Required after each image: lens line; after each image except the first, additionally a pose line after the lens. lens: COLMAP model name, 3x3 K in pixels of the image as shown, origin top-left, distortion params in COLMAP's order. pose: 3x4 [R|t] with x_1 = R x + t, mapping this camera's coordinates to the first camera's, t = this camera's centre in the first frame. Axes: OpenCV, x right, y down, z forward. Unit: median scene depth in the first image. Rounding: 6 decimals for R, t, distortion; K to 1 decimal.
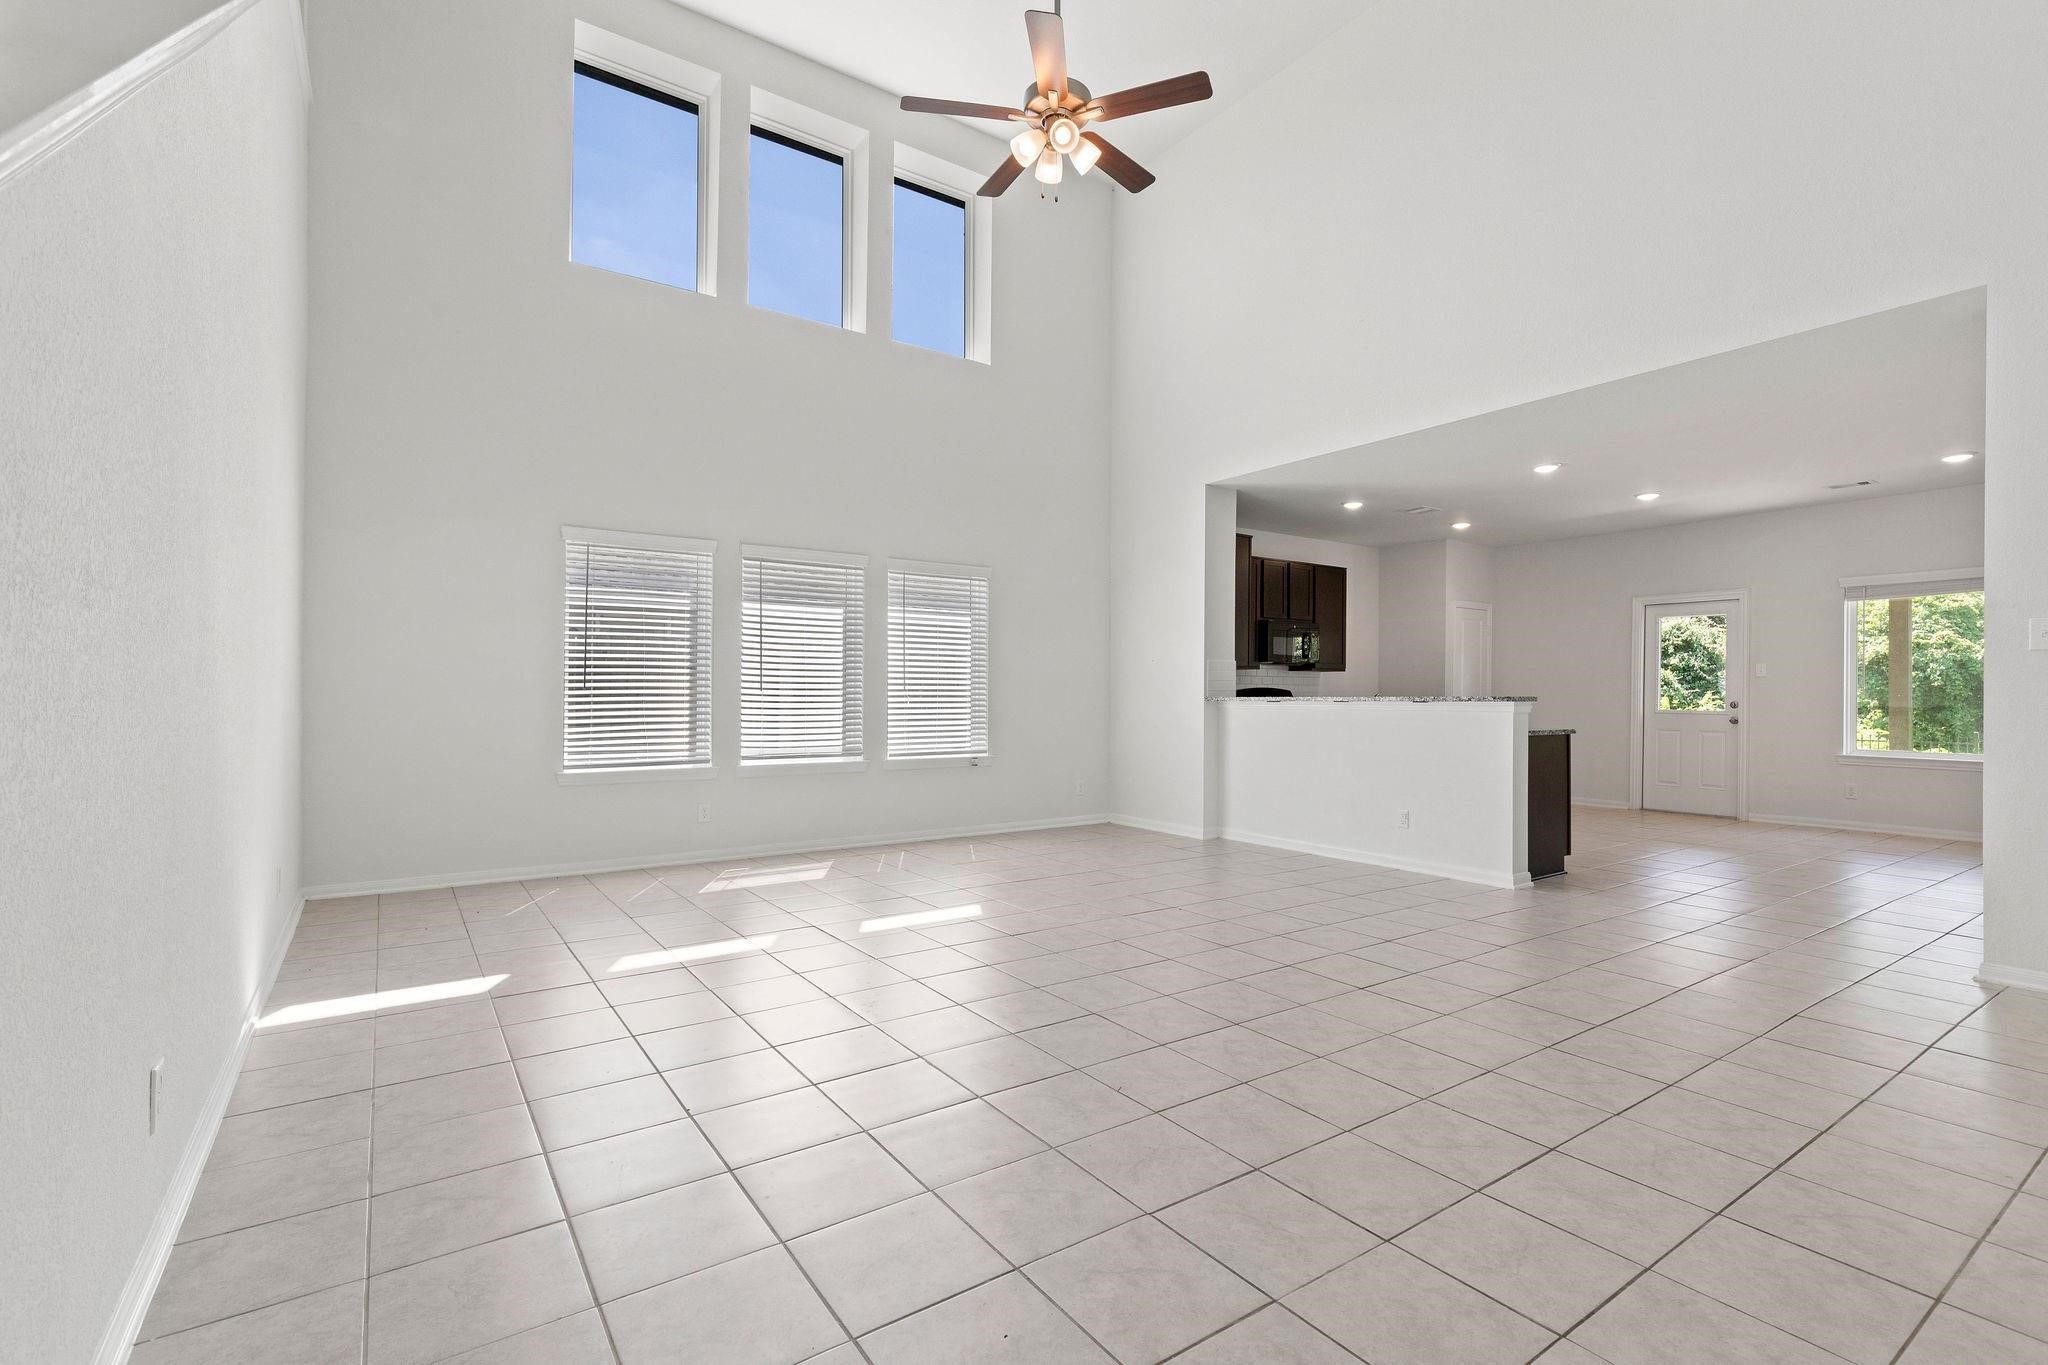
lens RADIAL K [[931.8, 0, 1017.7], [0, 931.8, 691.2], [0, 0, 1]] dist [0.007124, -0.000005]
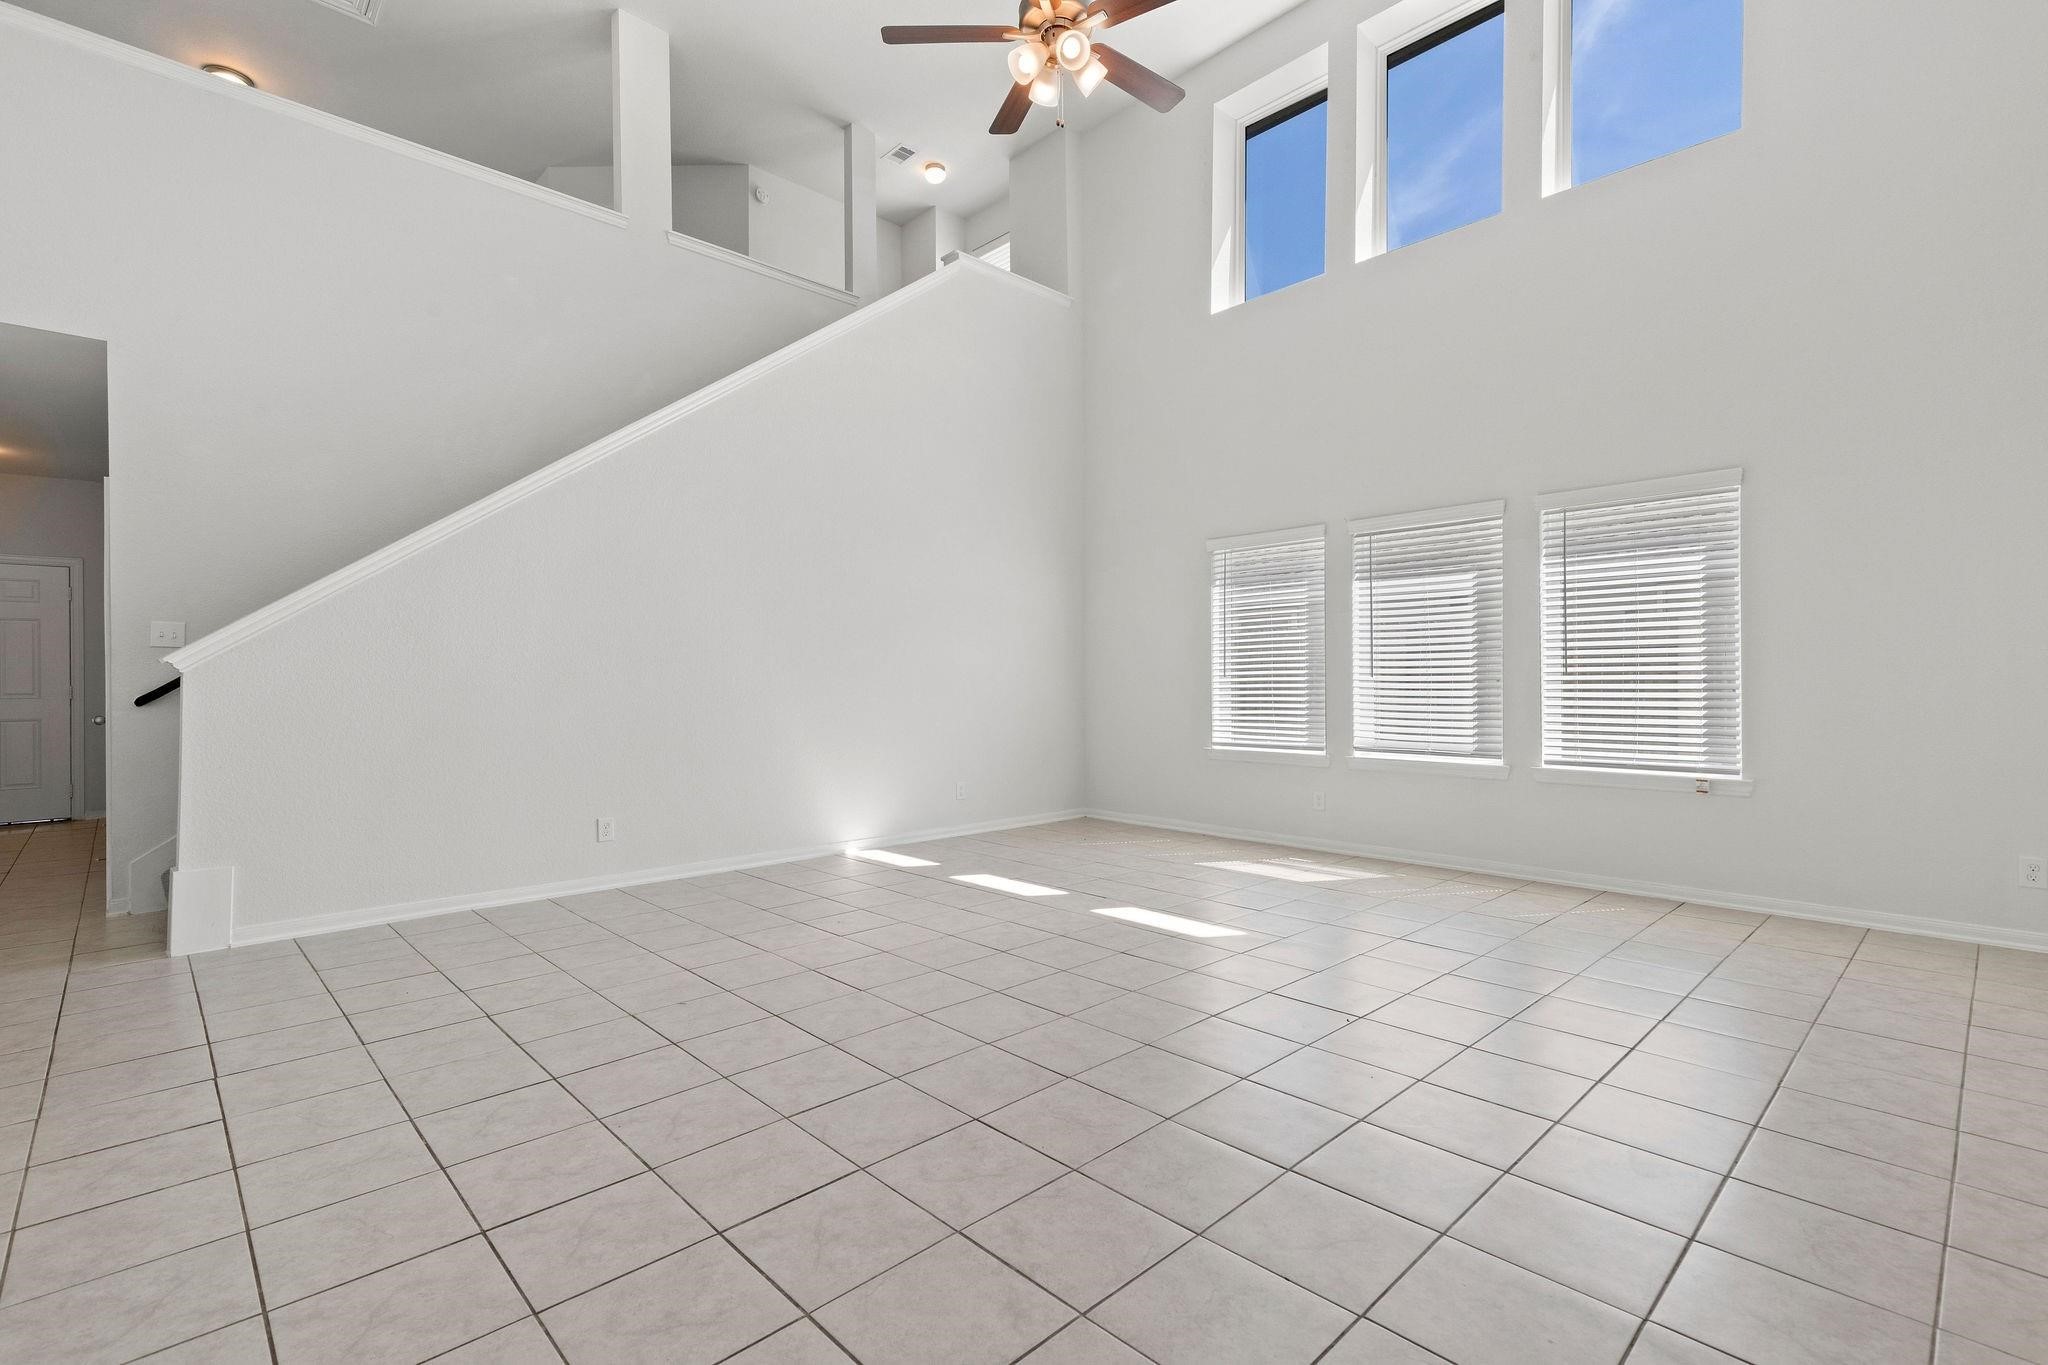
lens RADIAL K [[931.8, 0, 1027.0], [0, 931.8, 685.2], [0, 0, 1]] dist [0.007124, -0.000005]
pose [[0.157775, -0.001432, -0.987474, 0.578295], [0.008160, 0.999967, -0.000146, 0.005153], [0.987441, -0.008035, 0.157781, 0.522581]]
